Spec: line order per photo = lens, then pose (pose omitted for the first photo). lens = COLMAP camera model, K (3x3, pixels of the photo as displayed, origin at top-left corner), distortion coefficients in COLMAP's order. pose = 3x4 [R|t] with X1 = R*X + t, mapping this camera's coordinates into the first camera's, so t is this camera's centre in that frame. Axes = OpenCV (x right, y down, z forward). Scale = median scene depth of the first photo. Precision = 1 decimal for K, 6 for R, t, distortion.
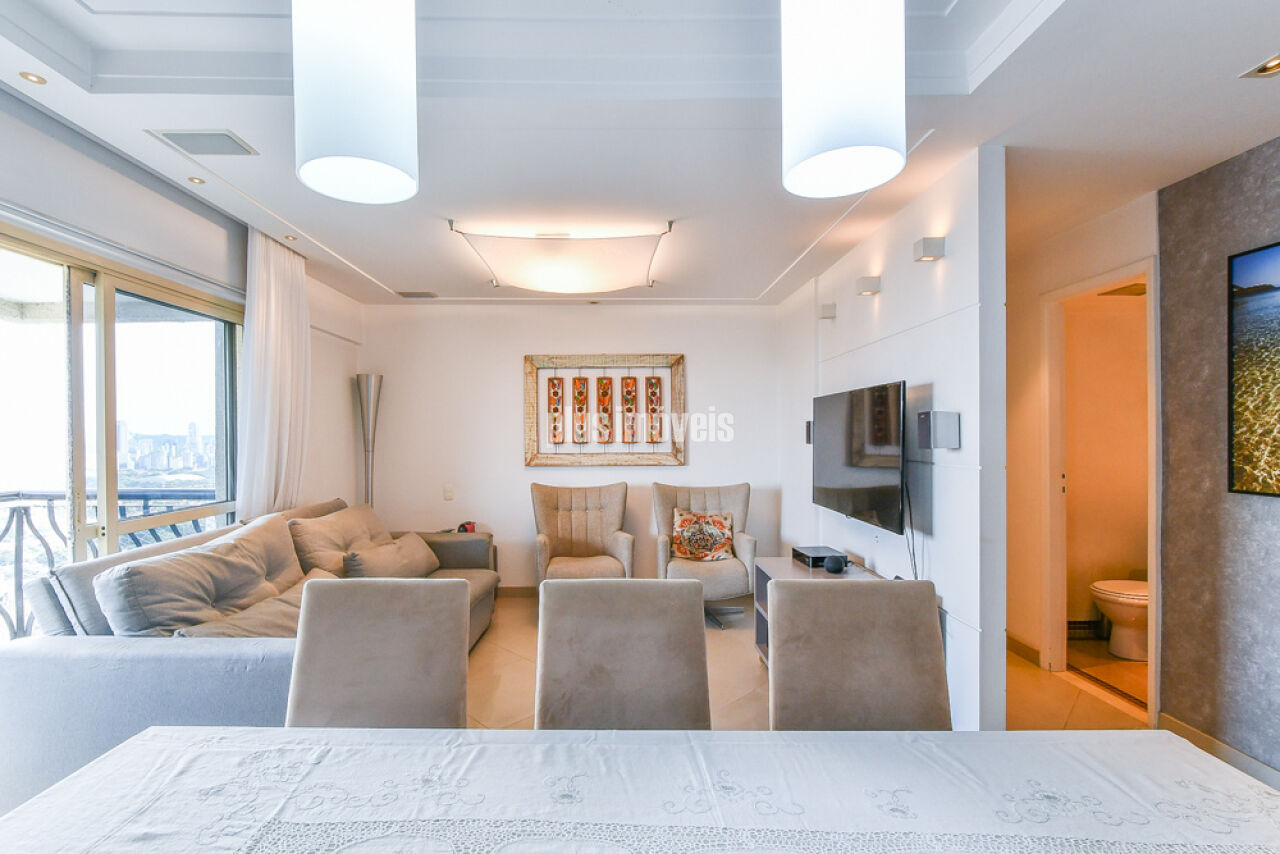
lens RADIAL K [[575.0, 0, 612.6], [0, 575.0, 440.2], [0, 0, 1]] dist [-0.003248, -0.000964]
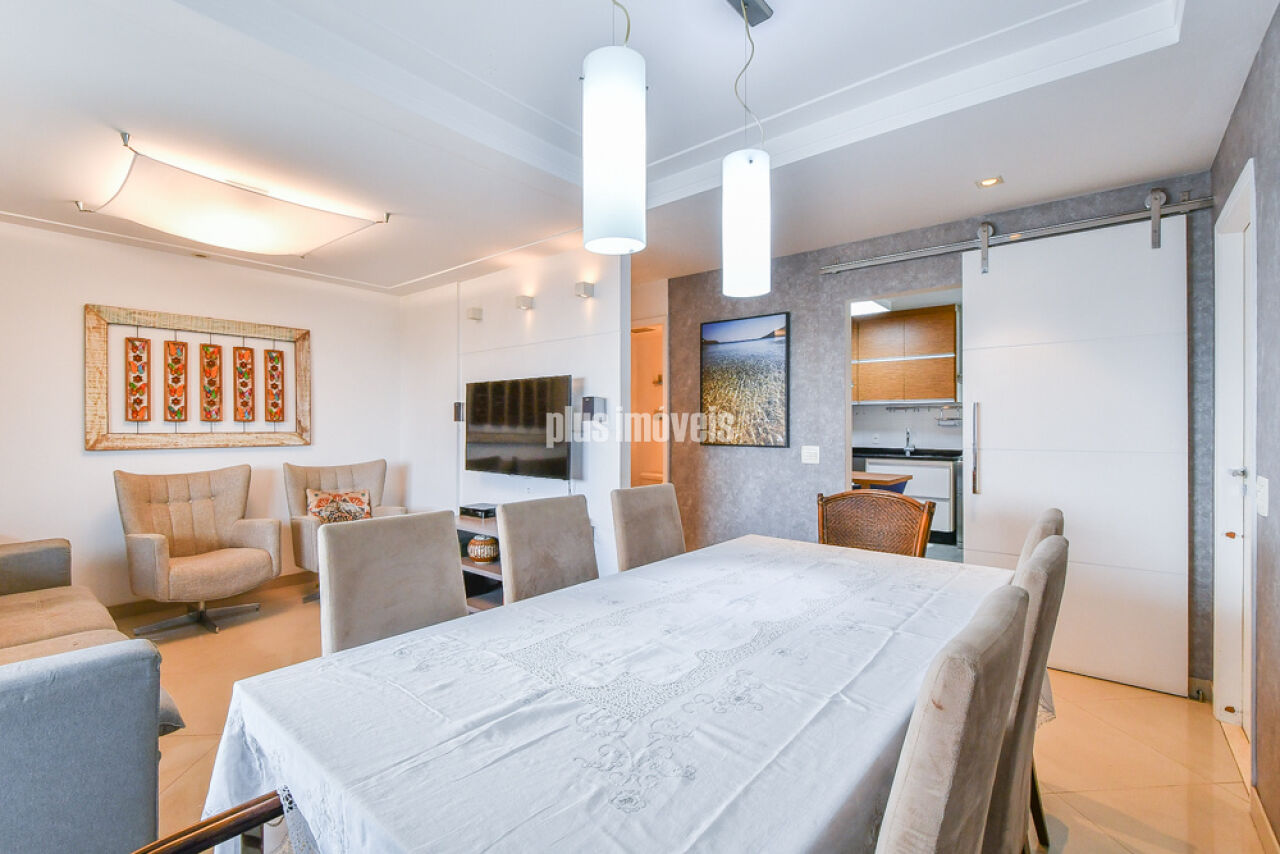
lens RADIAL K [[577.1, 0, 624.8], [0, 577.1, 427.7], [0, 0, 1]] dist [-0.000875, -0.000661]
pose [[0.643420, 0.002810, 0.765508, -0.287898], [0.001395, 0.999987, -0.004844, 0.020829], [-0.765512, 0.004185, 0.643408, -0.030117]]
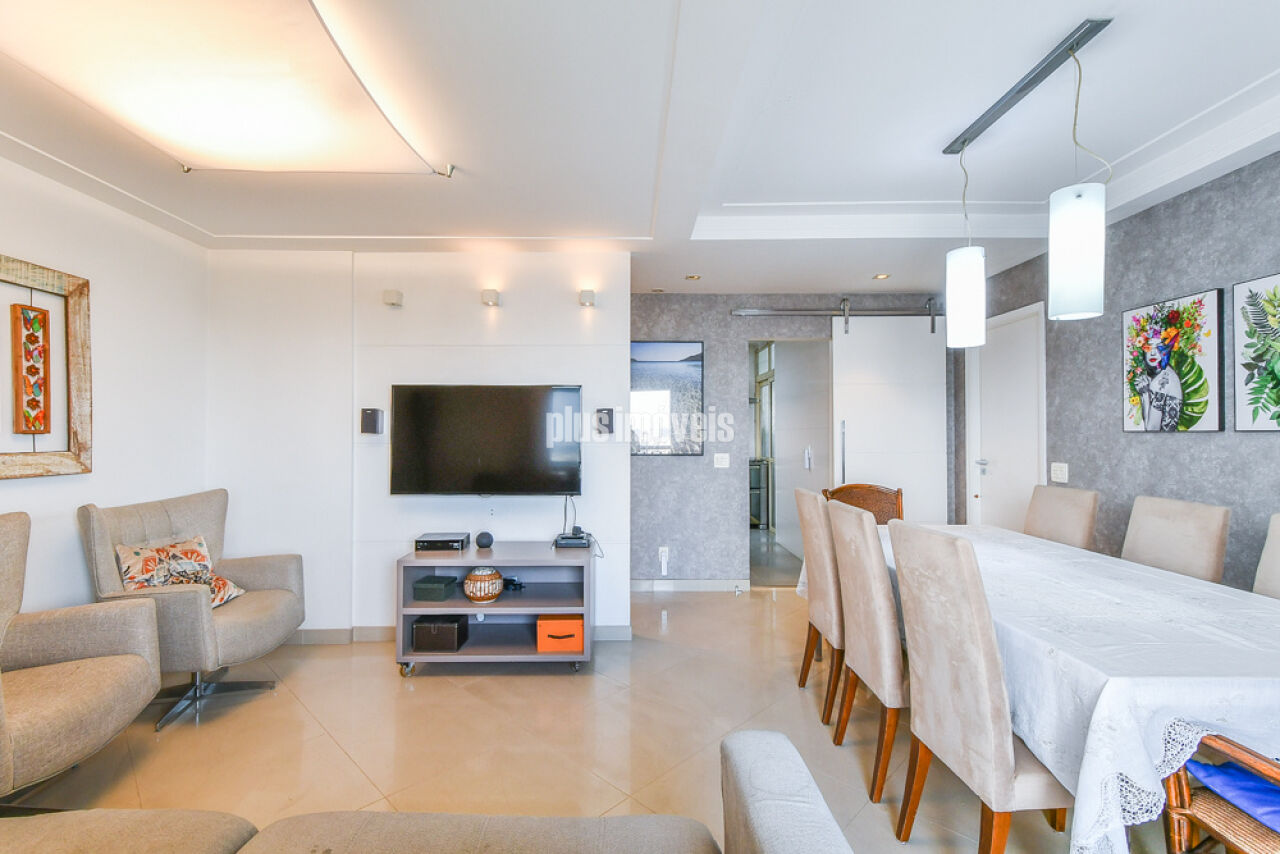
lens RADIAL K [[562.3, 0, 630.9], [0, 562.3, 430.1], [0, 0, 1]] dist [0.005772, -0.000460]
pose [[-0.015382, 0.013812, 0.999786, -0.467685], [0.008824, 0.999868, -0.013678, 0.014142], [-0.999843, 0.008612, -0.015502, 0.484071]]
